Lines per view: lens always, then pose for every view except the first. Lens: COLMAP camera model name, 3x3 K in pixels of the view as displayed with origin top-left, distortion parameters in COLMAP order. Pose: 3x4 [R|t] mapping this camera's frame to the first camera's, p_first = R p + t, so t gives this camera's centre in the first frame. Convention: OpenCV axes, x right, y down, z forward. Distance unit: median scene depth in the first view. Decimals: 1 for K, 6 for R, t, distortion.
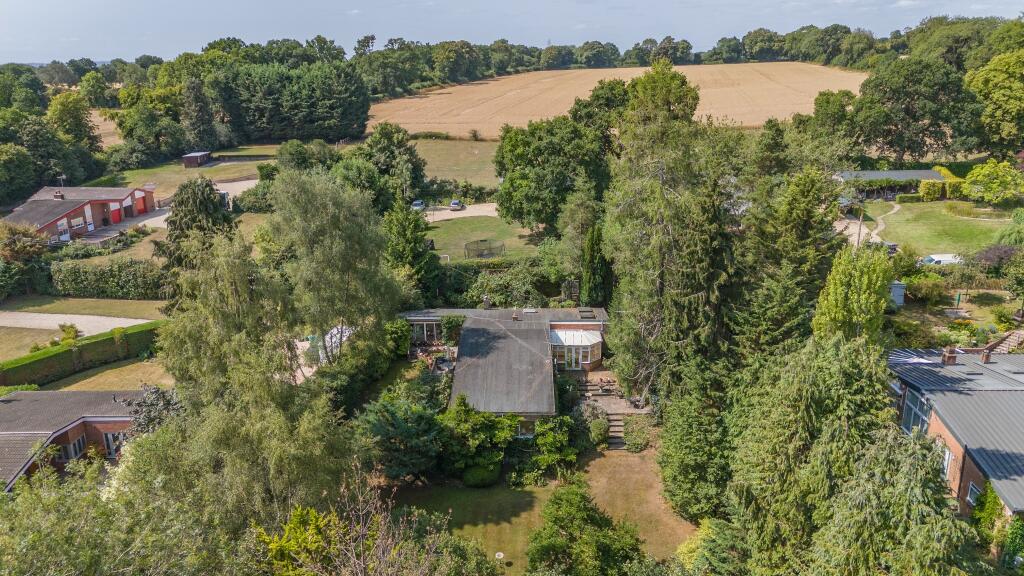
lens RADIAL K [[746.9, 0, 512.8], [0, 746.9, 290.7], [0, 0, 1]] dist [0.079184, -0.080308]
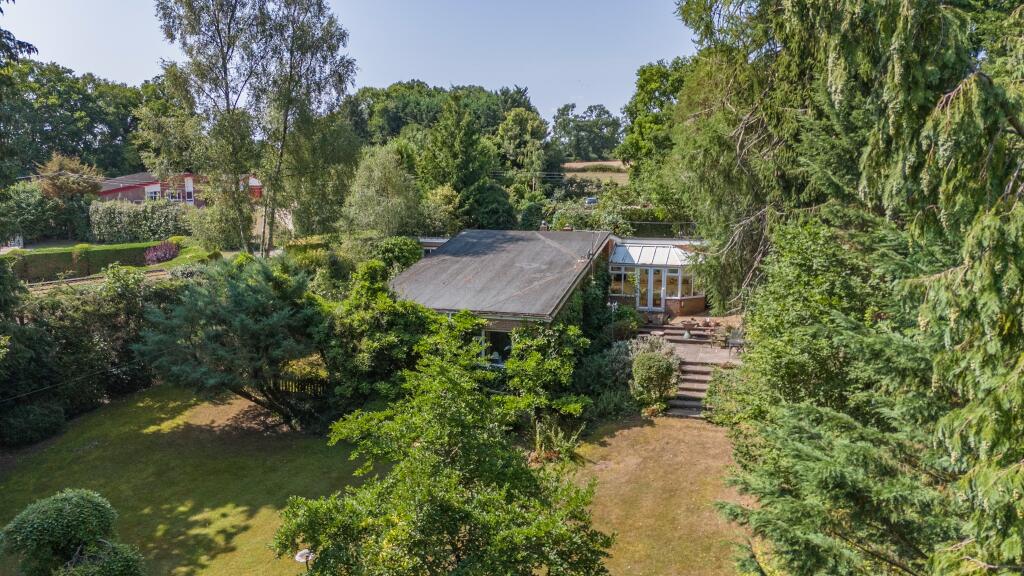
lens RADIAL K [[746.9, 0, 514.8], [0, 746.9, 291.2], [0, 0, 1]] dist [0.079184, -0.080308]
pose [[0.956820, 0.054612, -0.285505, 0.127312], [-0.097141, 0.985798, -0.136987, 0.158295], [0.273970, 0.158806, 0.948536, 0.383130]]
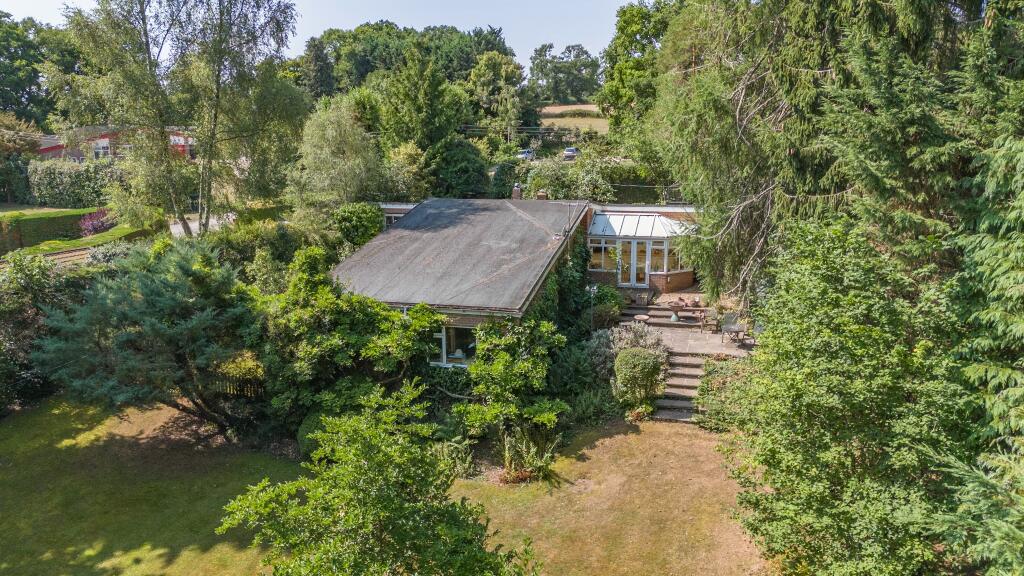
lens RADIAL K [[746.9, 0, 515.7], [0, 746.9, 291.0], [0, 0, 1]] dist [0.079184, -0.080308]
pose [[0.965023, 0.058073, -0.255652, 0.119159], [-0.077396, 0.994802, -0.066175, 0.131769], [0.250480, 0.083647, 0.964501, 0.429127]]
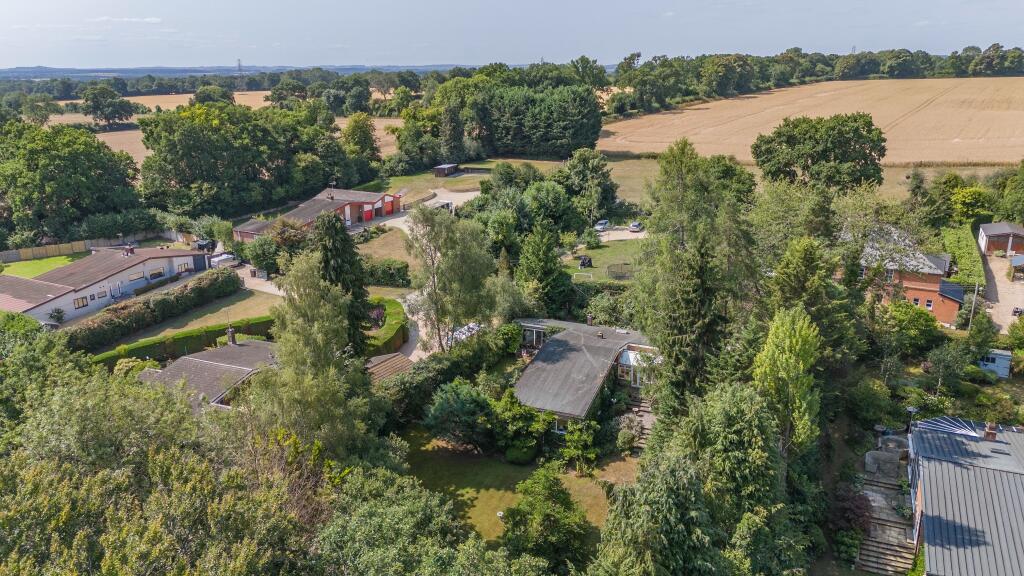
lens RADIAL K [[746.9, 0, 513.3], [0, 746.9, 288.6], [0, 0, 1]] dist [0.079184, -0.080308]
pose [[0.925765, 0.112797, -0.360882, 0.268480], [-0.114461, 0.993285, 0.016836, -0.038057], [0.360358, 0.025721, 0.932459, -0.135136]]
